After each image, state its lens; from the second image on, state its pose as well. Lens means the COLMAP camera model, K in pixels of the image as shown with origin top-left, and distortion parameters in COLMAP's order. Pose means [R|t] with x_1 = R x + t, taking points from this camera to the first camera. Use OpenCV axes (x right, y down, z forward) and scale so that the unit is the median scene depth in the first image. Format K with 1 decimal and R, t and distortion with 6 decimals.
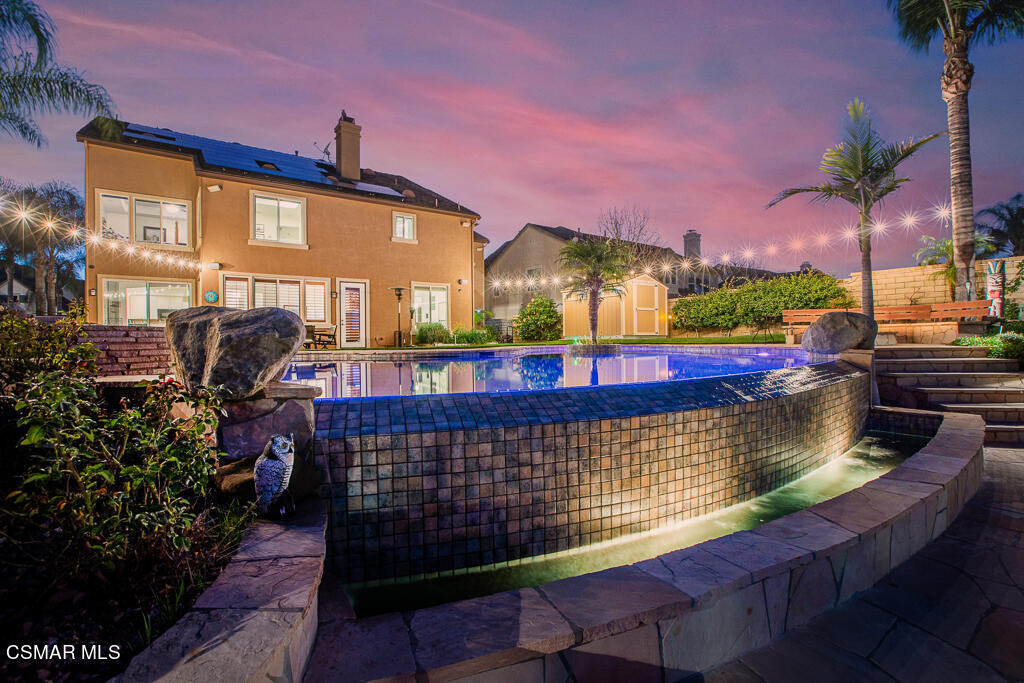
lens RADIAL K [[470.4, 0, 512.0], [0, 470.4, 341.5], [0, 0, 1]] dist [-0.076565, 0.047575]
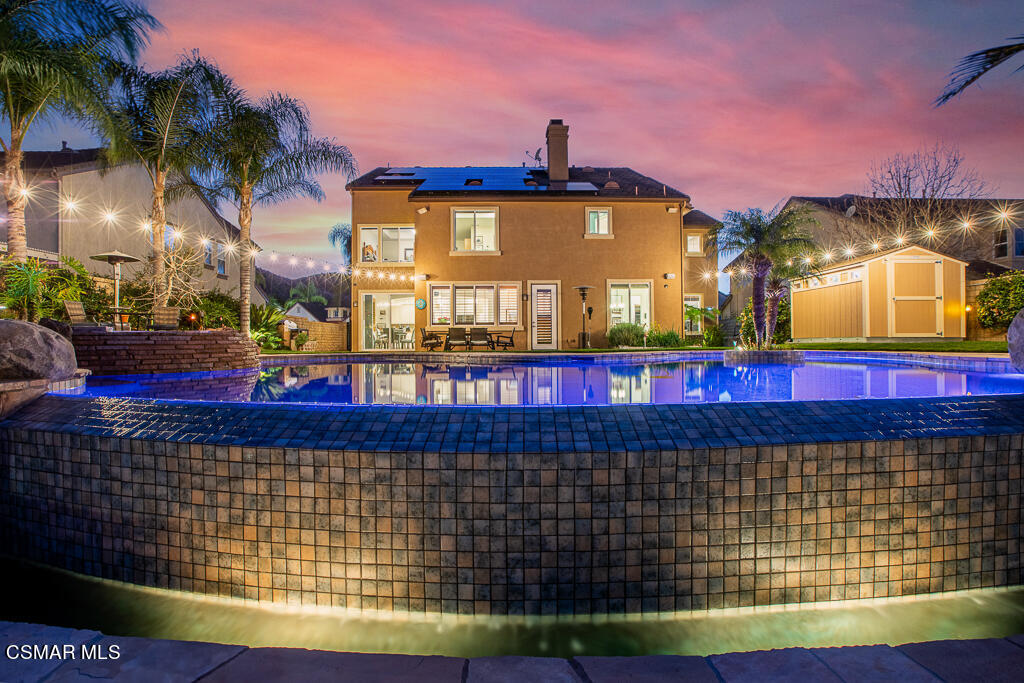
lens RADIAL K [[483.7, 0, 512.0], [0, 483.7, 341.5], [0, 0, 1]] dist [-0.030145, 0.001452]
pose [[0.817941, 0.005544, -0.575276, 0.206064], [-0.007188, 0.999974, -0.000584, -0.002965], [0.575258, 0.004612, 0.817959, 0.115557]]
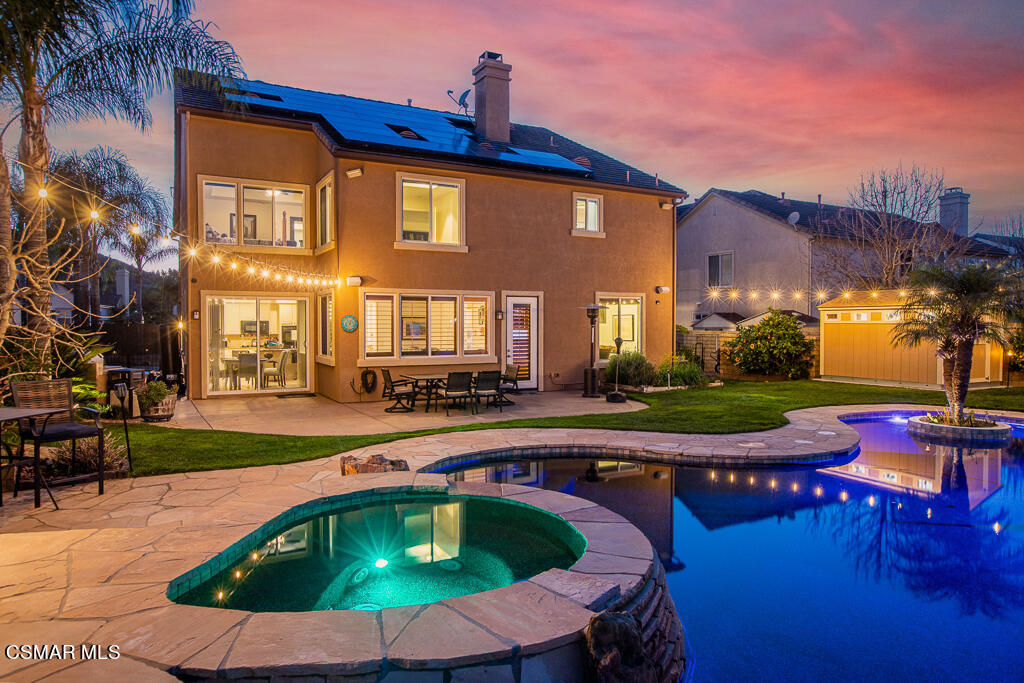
lens RADIAL K [[639.1, 0, 512.0], [0, 639.1, 341.5], [0, 0, 1]] dist [-0.007579, -0.000505]
pose [[0.989718, 0.017535, -0.141955, -0.224432], [-0.013856, 0.999543, 0.026863, -0.086770], [0.142361, -0.024620, 0.989509, 0.034064]]
